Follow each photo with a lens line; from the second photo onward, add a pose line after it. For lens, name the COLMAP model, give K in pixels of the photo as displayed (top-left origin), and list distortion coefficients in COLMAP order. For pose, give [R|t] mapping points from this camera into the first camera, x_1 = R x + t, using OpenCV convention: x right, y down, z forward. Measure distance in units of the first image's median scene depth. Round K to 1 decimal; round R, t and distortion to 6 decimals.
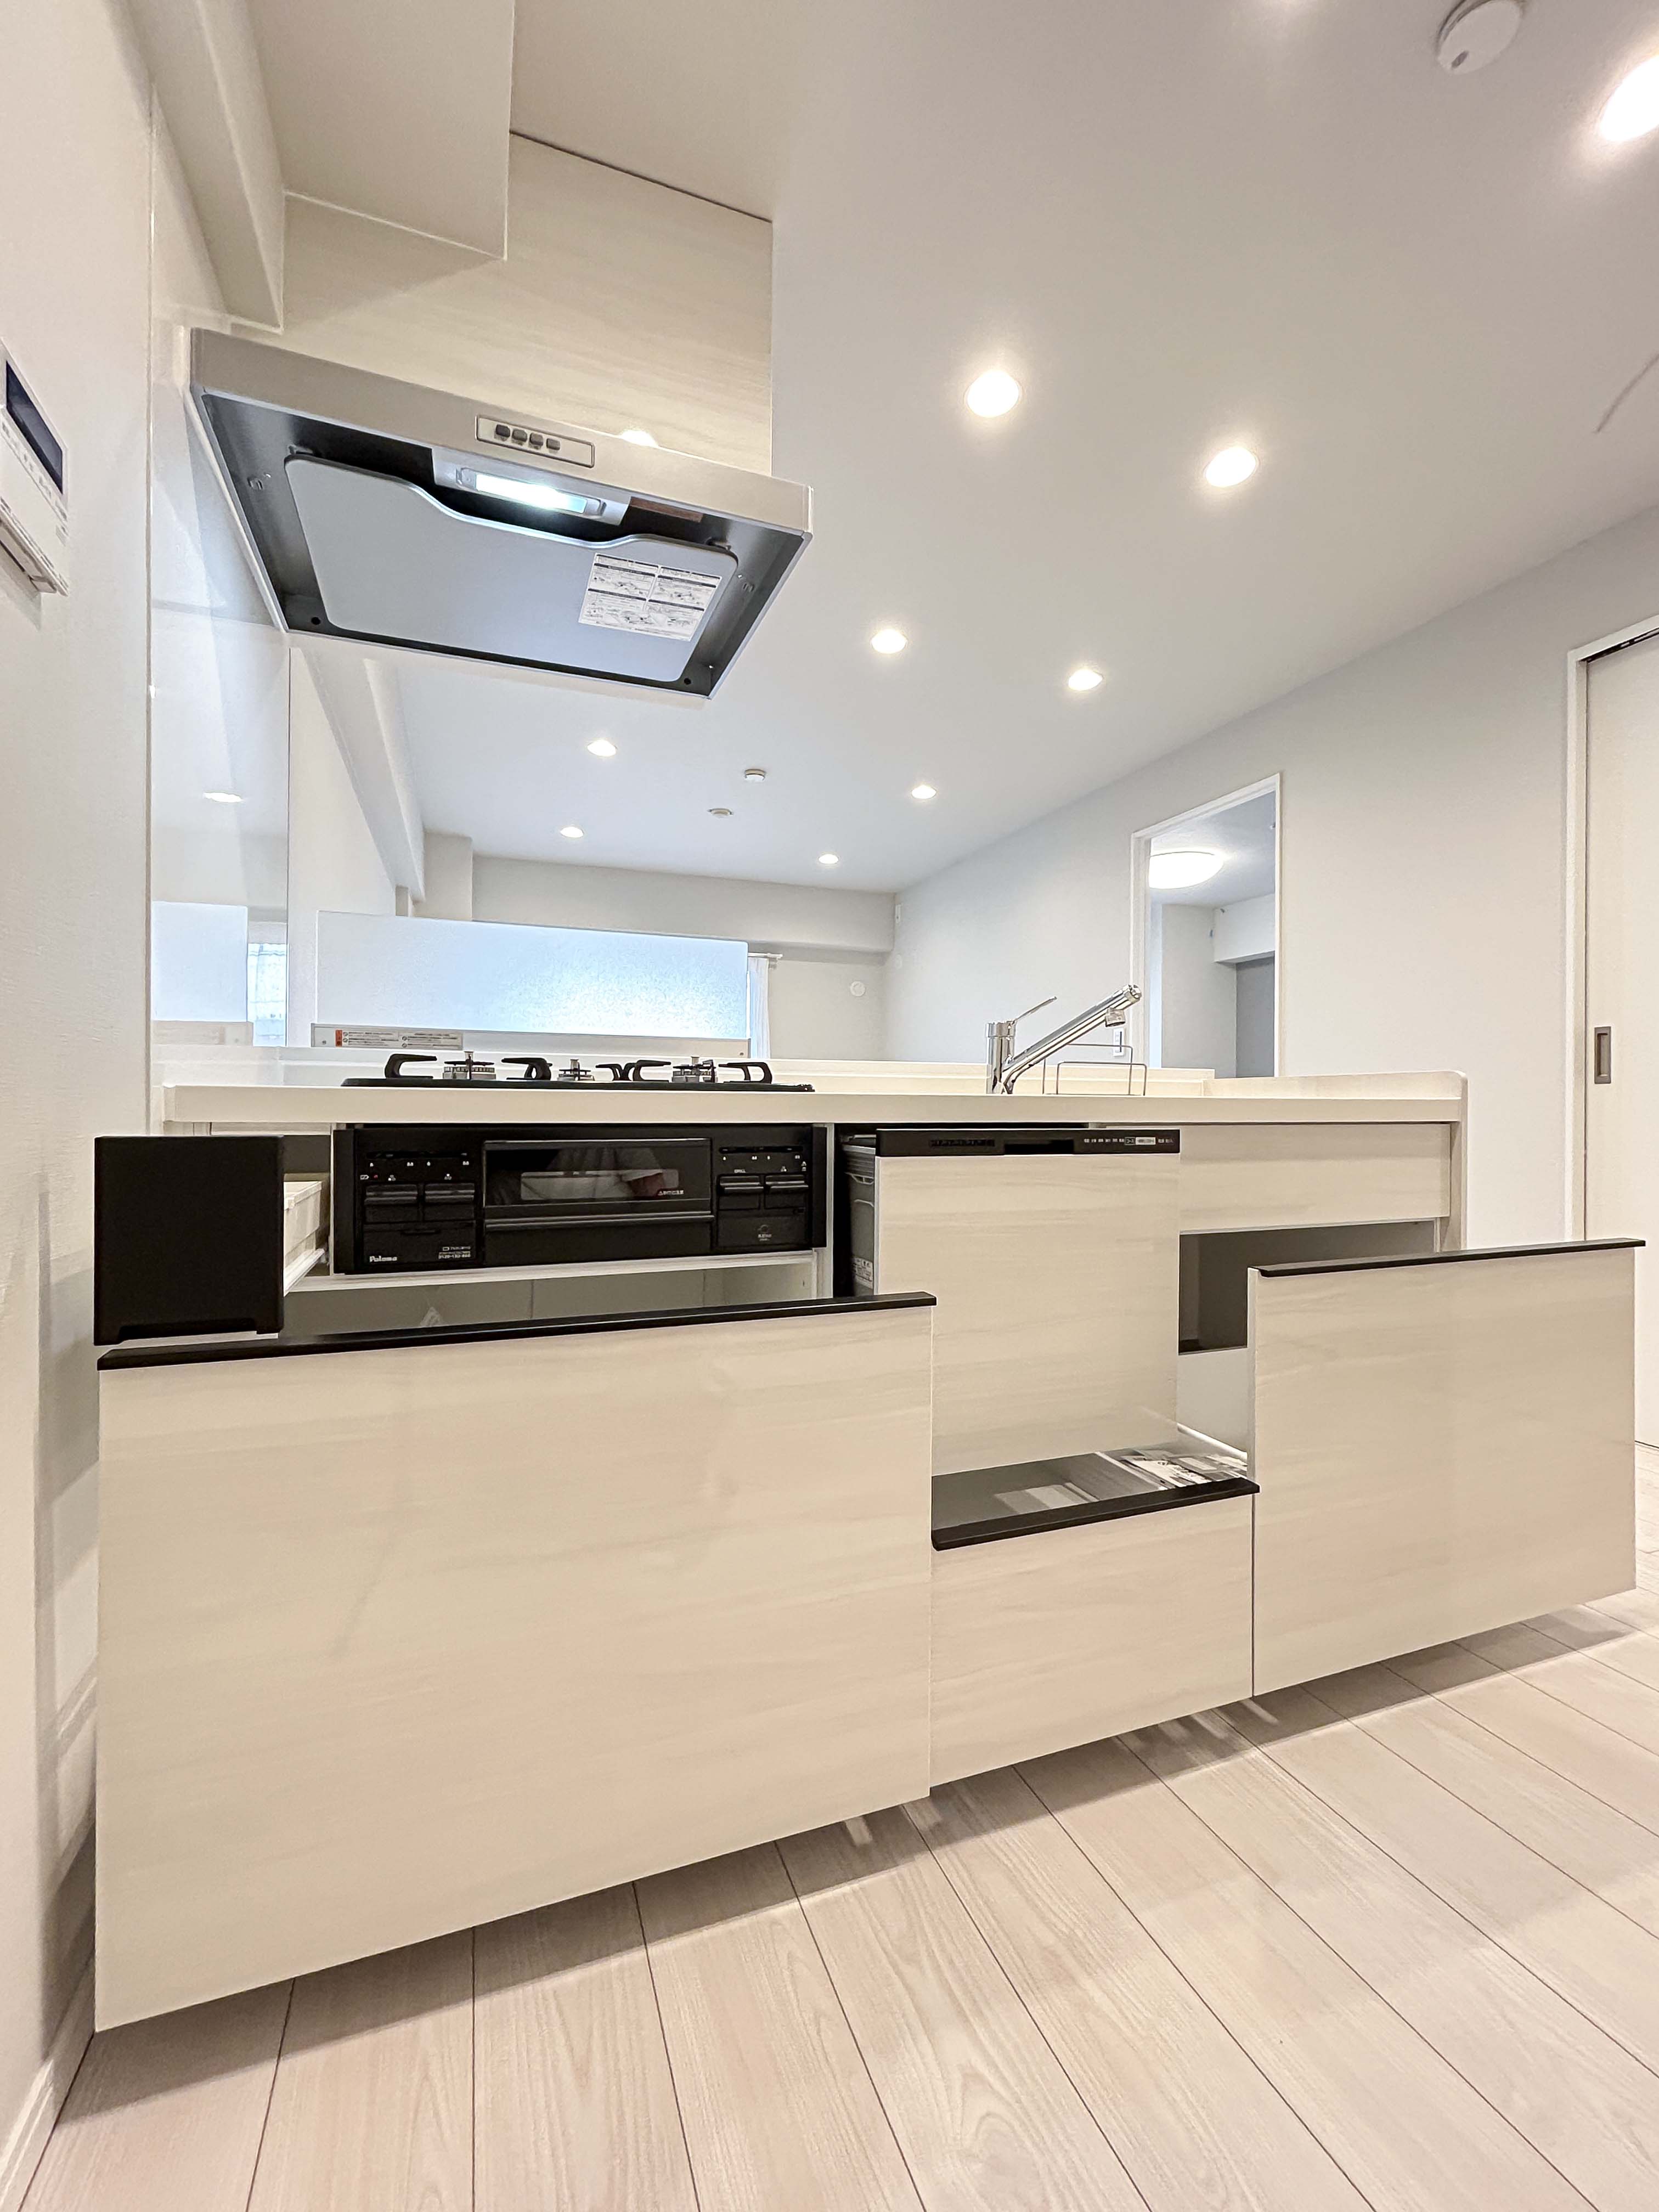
lens RADIAL K [[952.3, 0, 854.0], [0, 952.3, 1099.7], [0, 0, 1]] dist [0.016503, 0.000135]
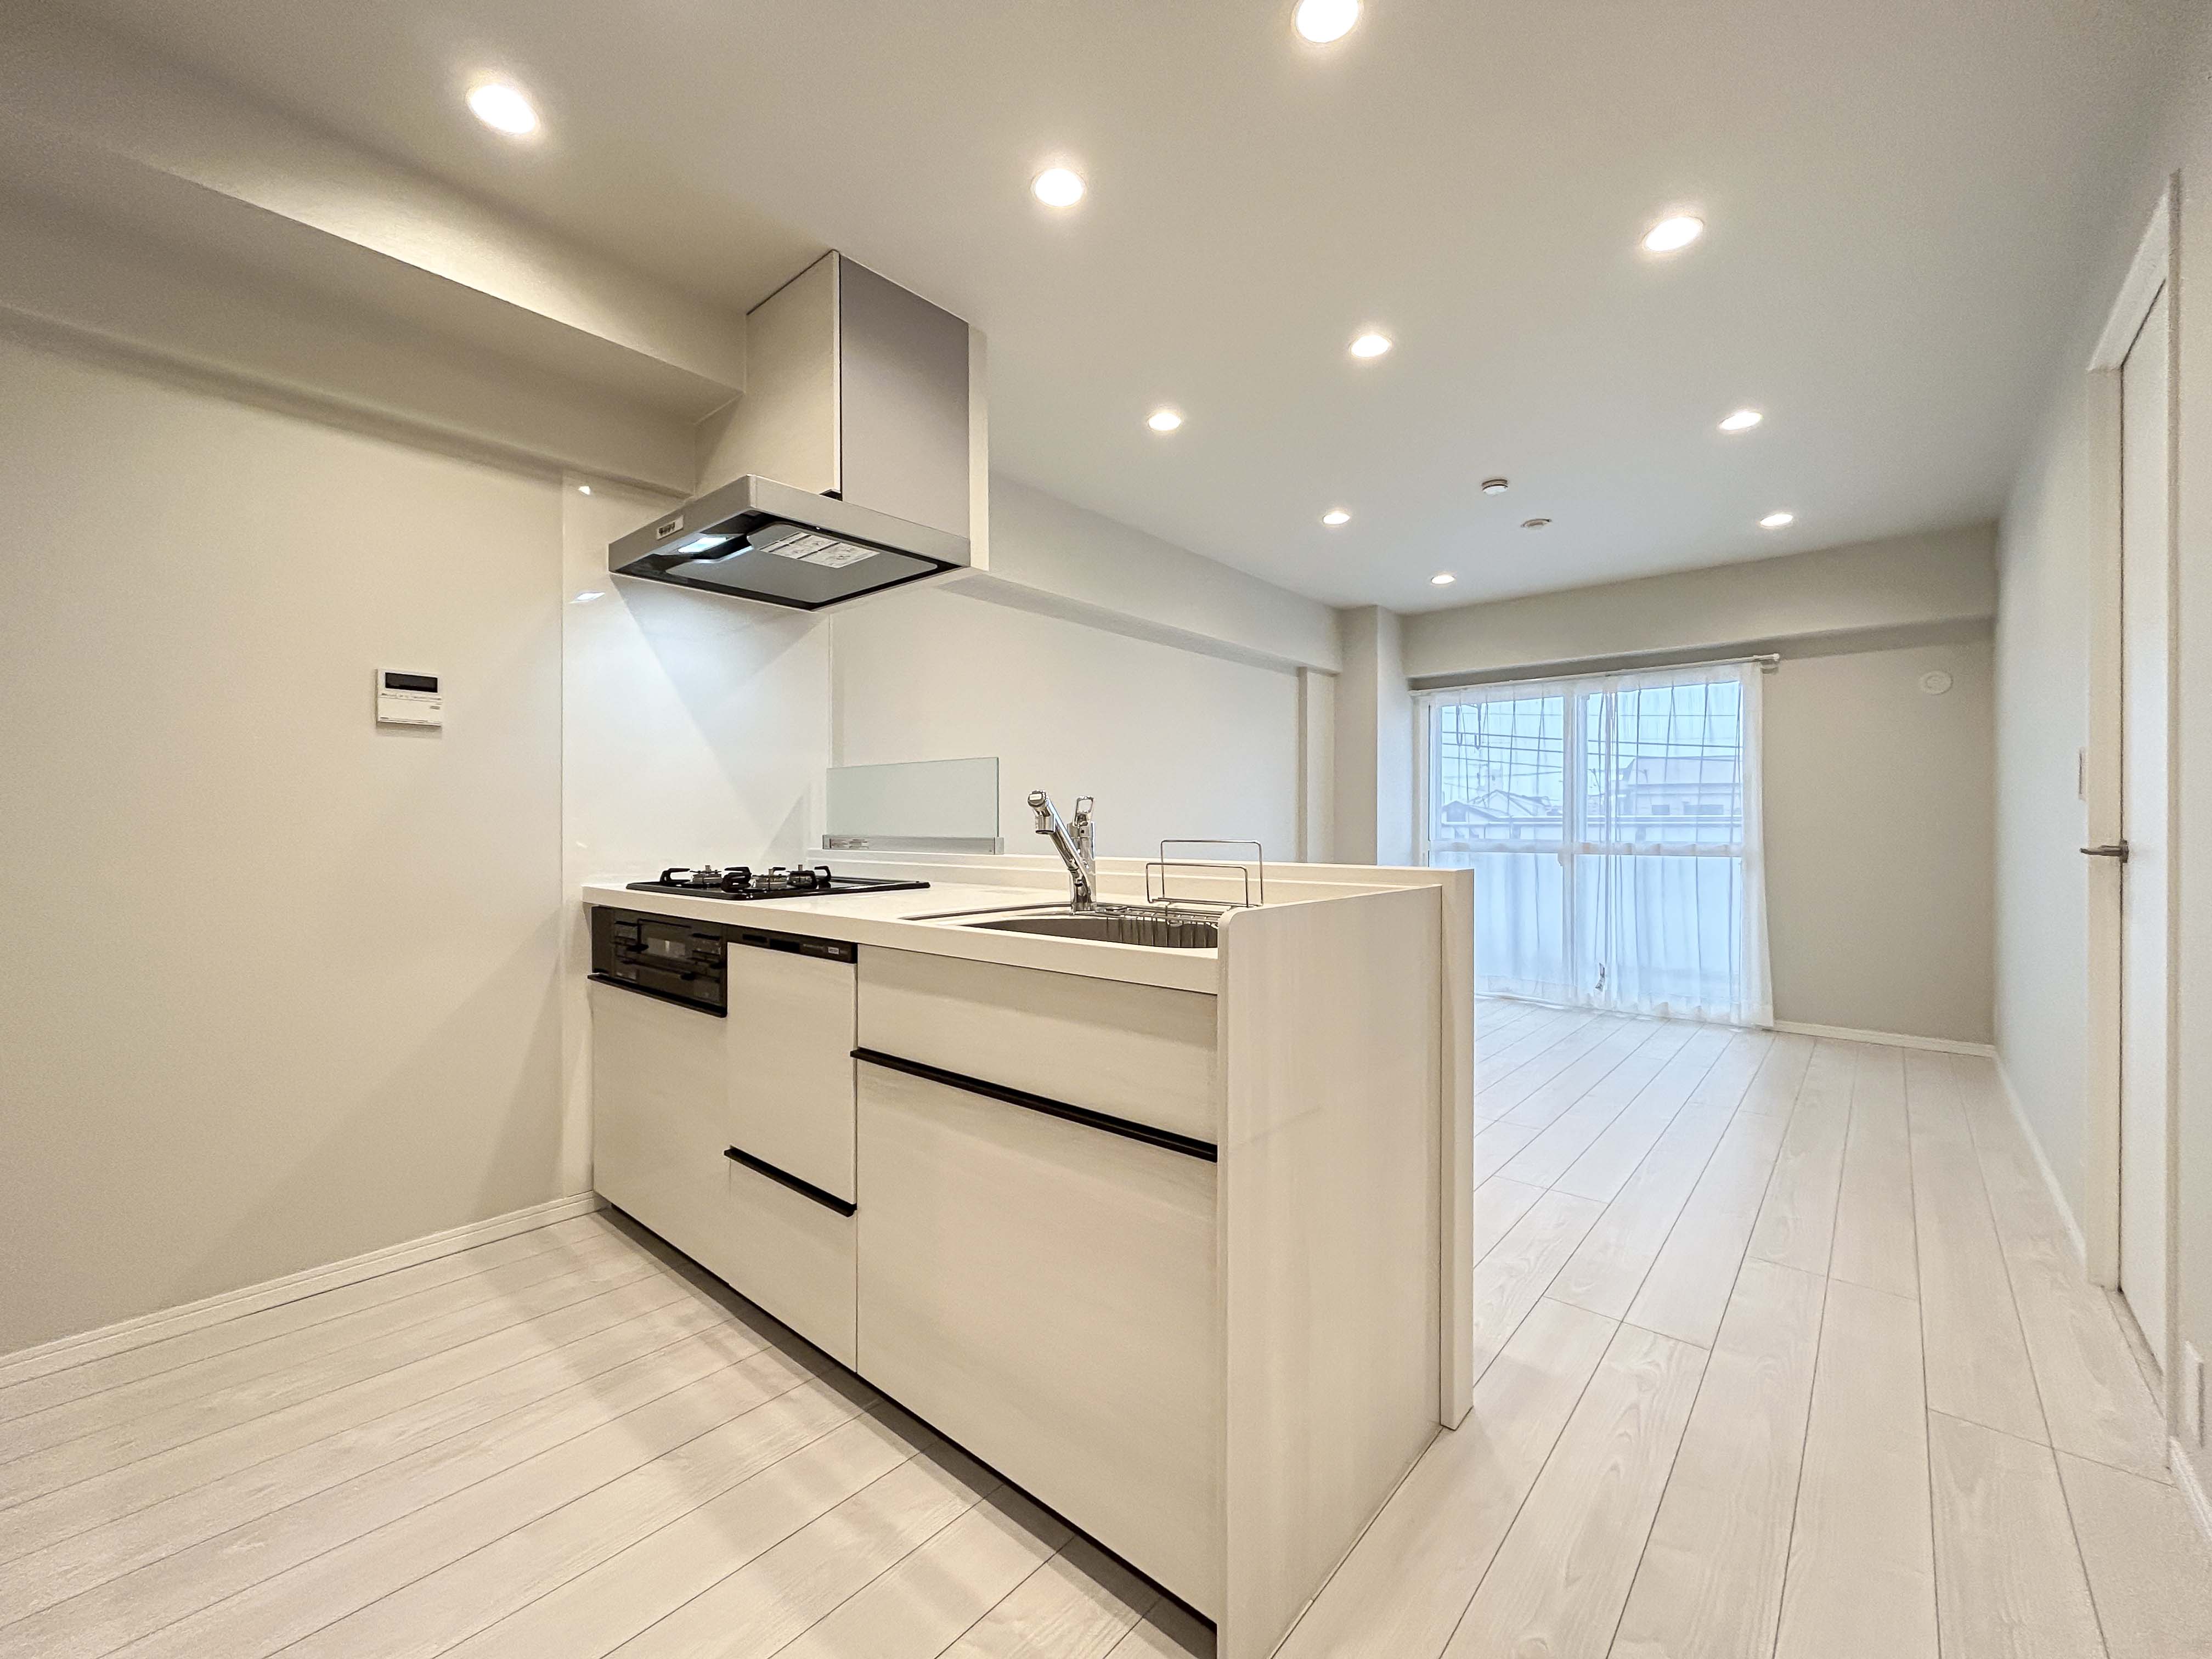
lens RADIAL K [[935.3, 0, 1106.8], [0, 935.3, 833.3], [0, 0, 1]] dist [0.014317, 0.000314]
pose [[0.462541, 0.004000, -0.886589, 1.214979], [0.012853, 0.999854, 0.011217, -0.097491], [0.886505, -0.016584, 0.462422, 0.694396]]
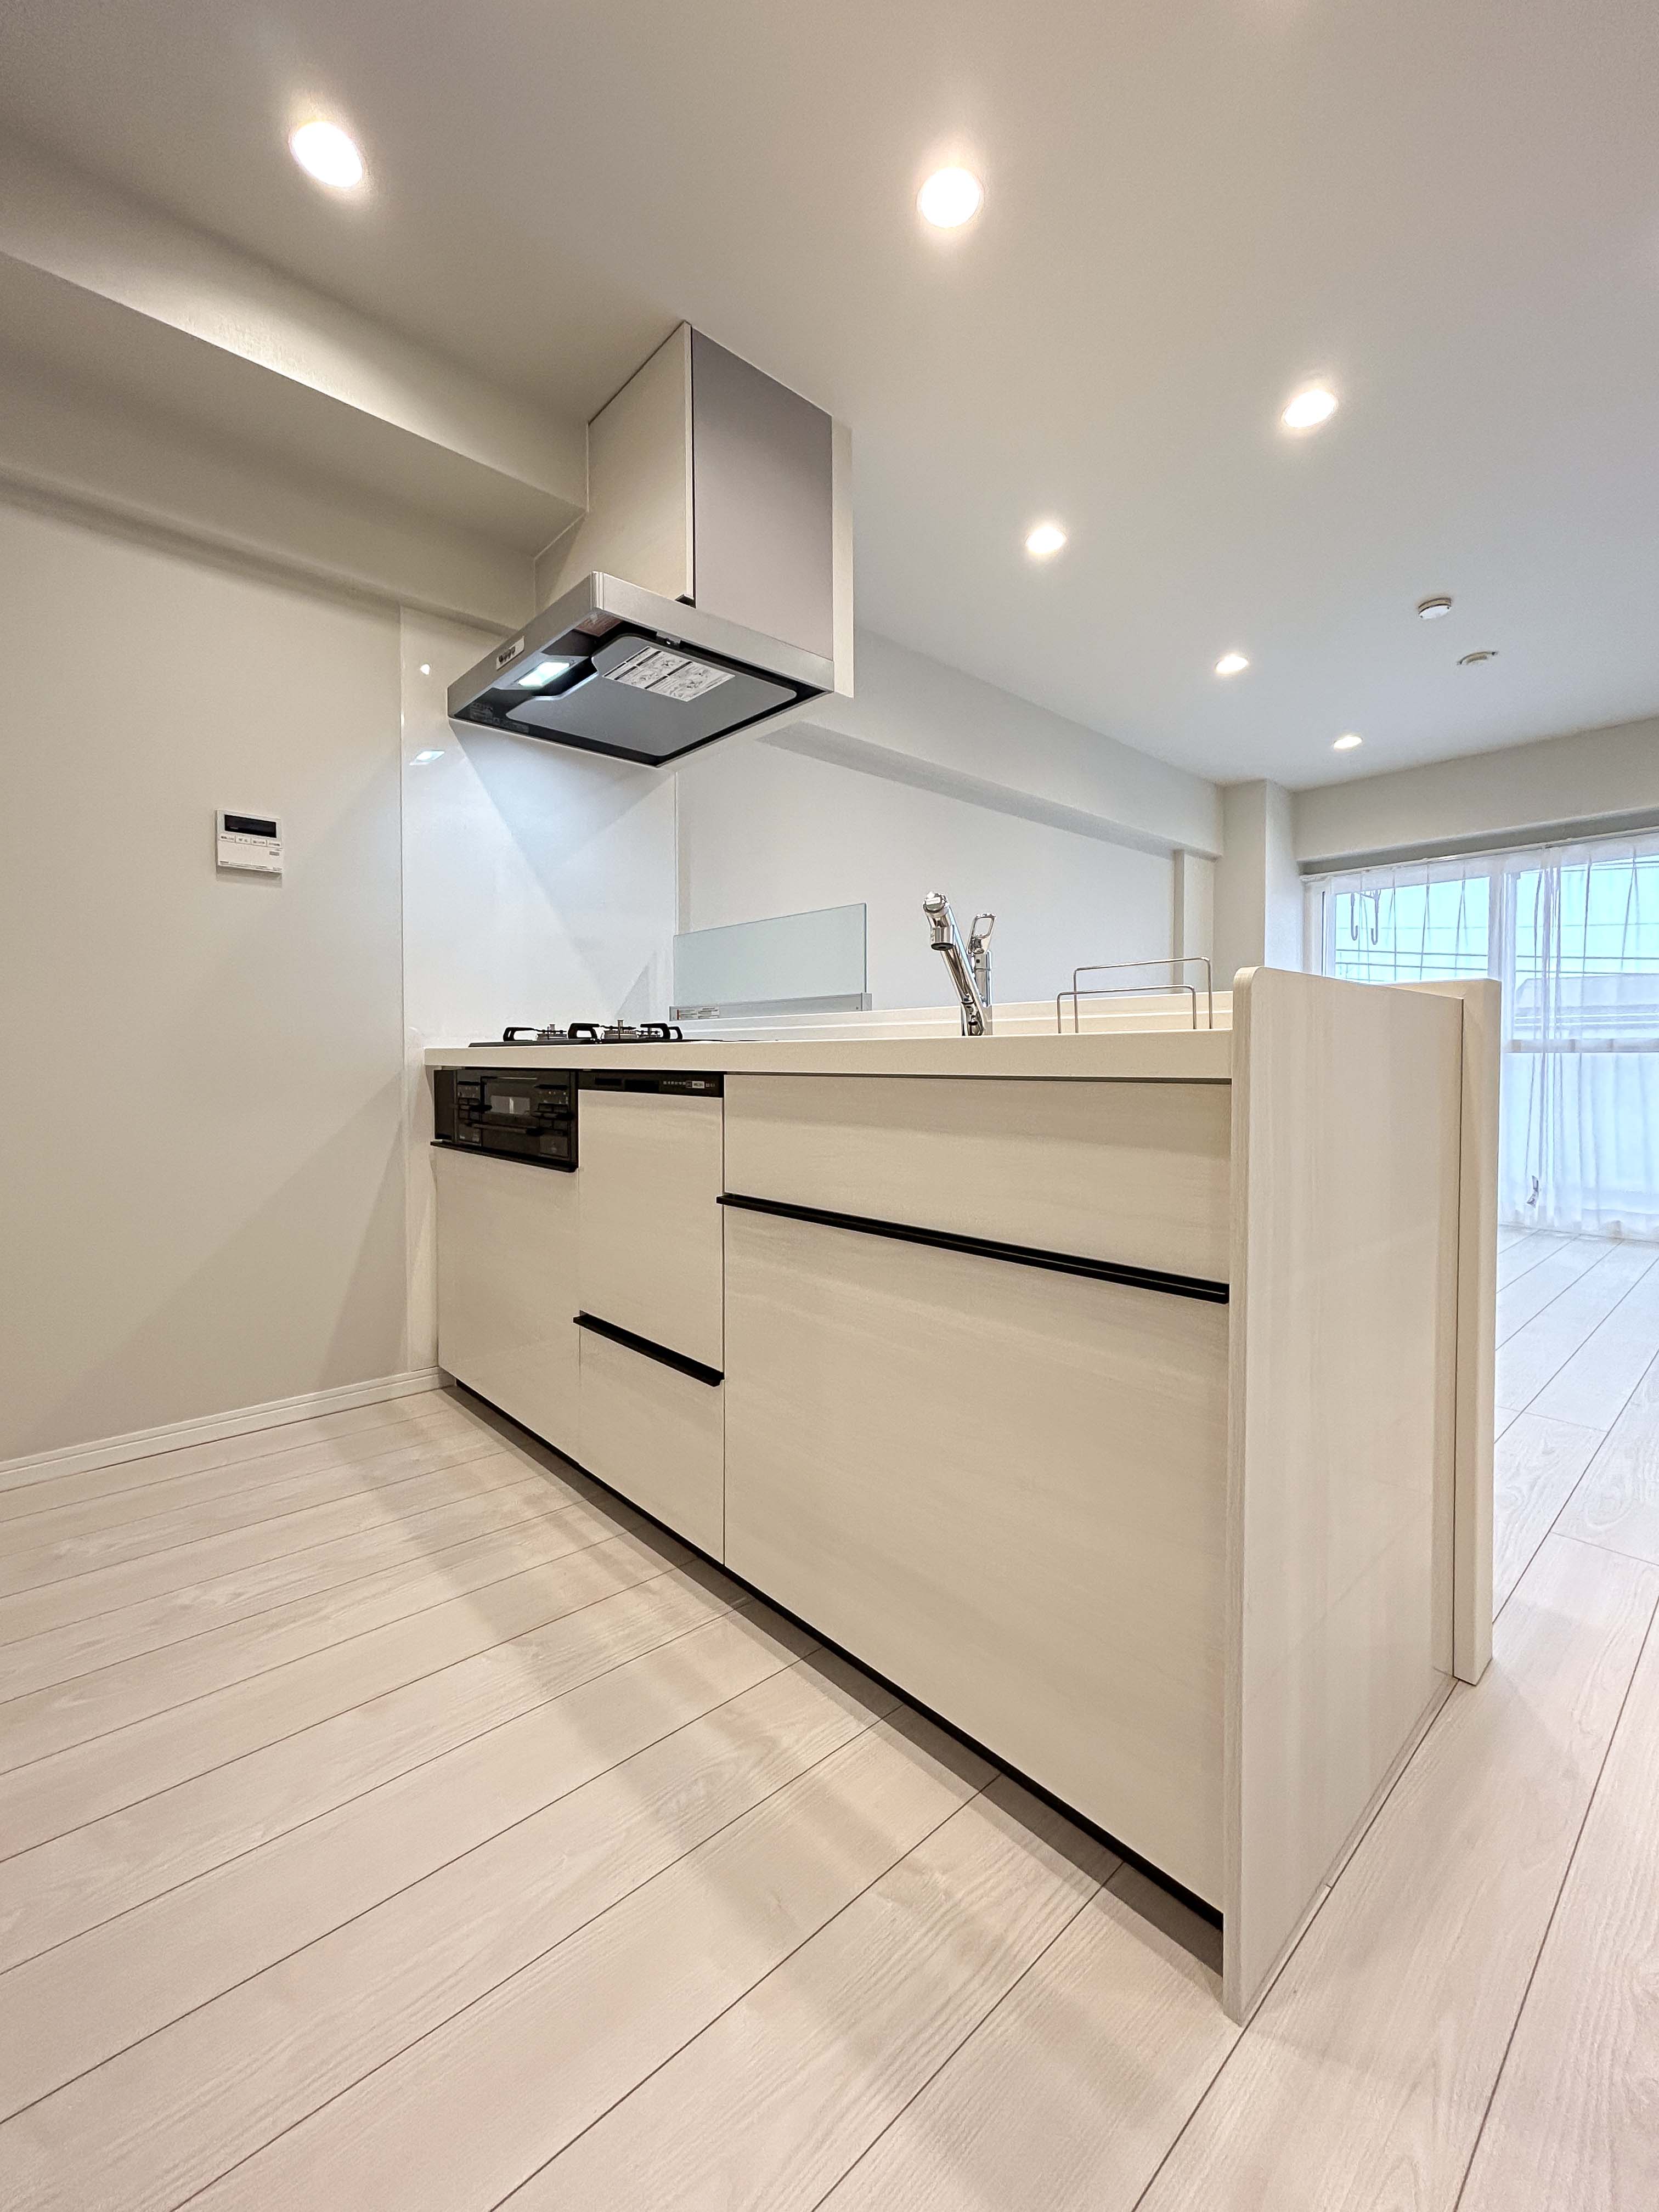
lens RADIAL K [[935.3, 0, 829.5], [0, 935.3, 1106.0], [0, 0, 1]] dist [0.014317, 0.000314]
pose [[0.362881, 0.042794, -0.930852, 1.041184], [0.008295, 0.998757, 0.049149, 0.013130], [0.931798, -0.025557, 0.362075, 0.698971]]
